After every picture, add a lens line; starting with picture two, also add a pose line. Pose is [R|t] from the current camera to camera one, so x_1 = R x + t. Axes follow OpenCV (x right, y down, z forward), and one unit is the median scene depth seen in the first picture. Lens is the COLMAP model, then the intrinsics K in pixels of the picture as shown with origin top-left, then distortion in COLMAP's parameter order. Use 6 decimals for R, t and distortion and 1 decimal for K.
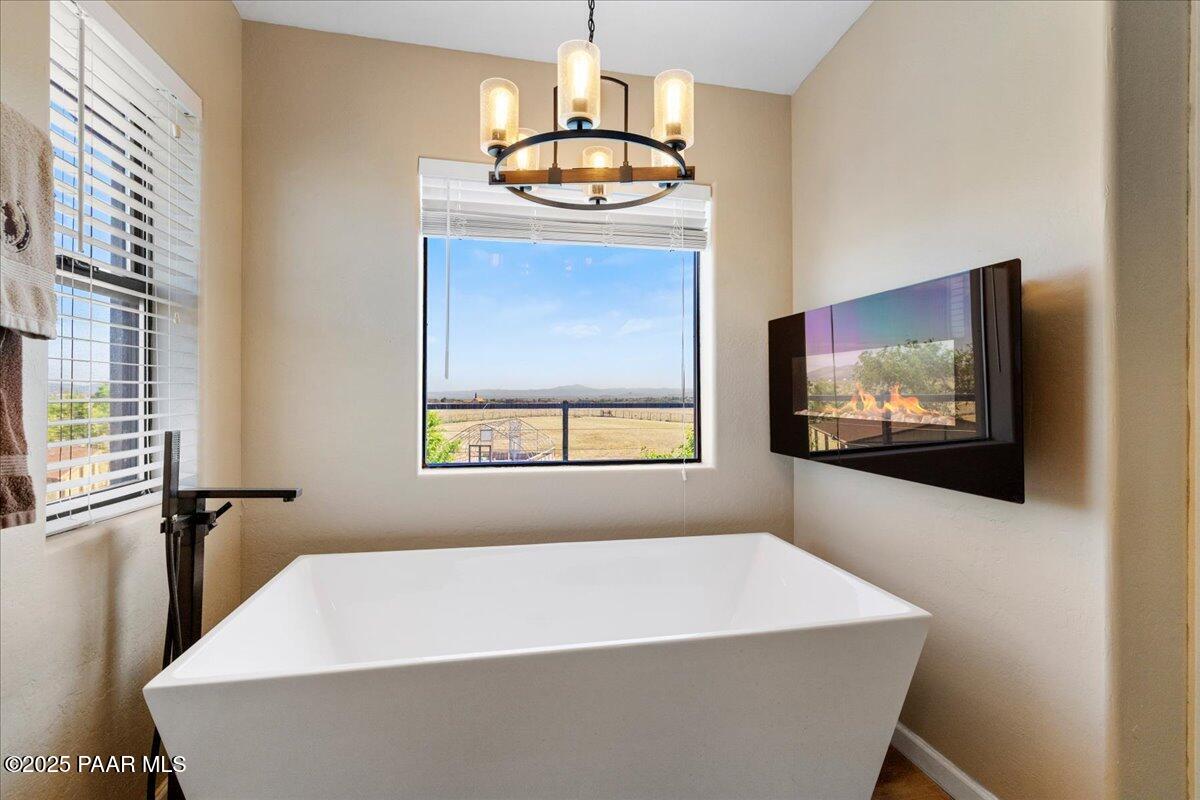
lens RADIAL K [[524.8, 0, 602.8], [0, 524.8, 397.8], [0, 0, 1]] dist [0.000692, 0.000020]
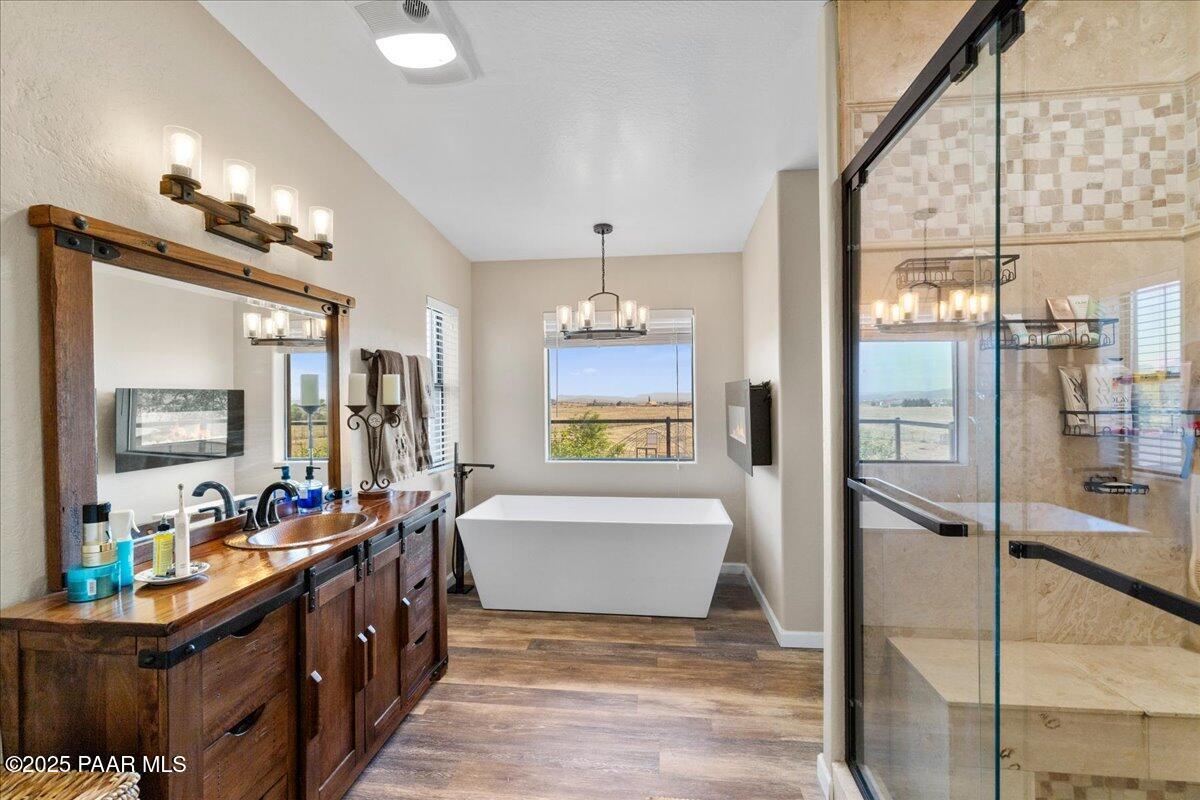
lens RADIAL K [[524.8, 0, 600.1], [0, 524.8, 403.7], [0, 0, 1]] dist [0.000692, 0.000020]
pose [[0.946379, -0.008437, -0.322948, 0.772350], [0.010215, 0.999941, 0.003811, -0.135209], [0.322897, -0.006906, 0.946409, -1.321158]]
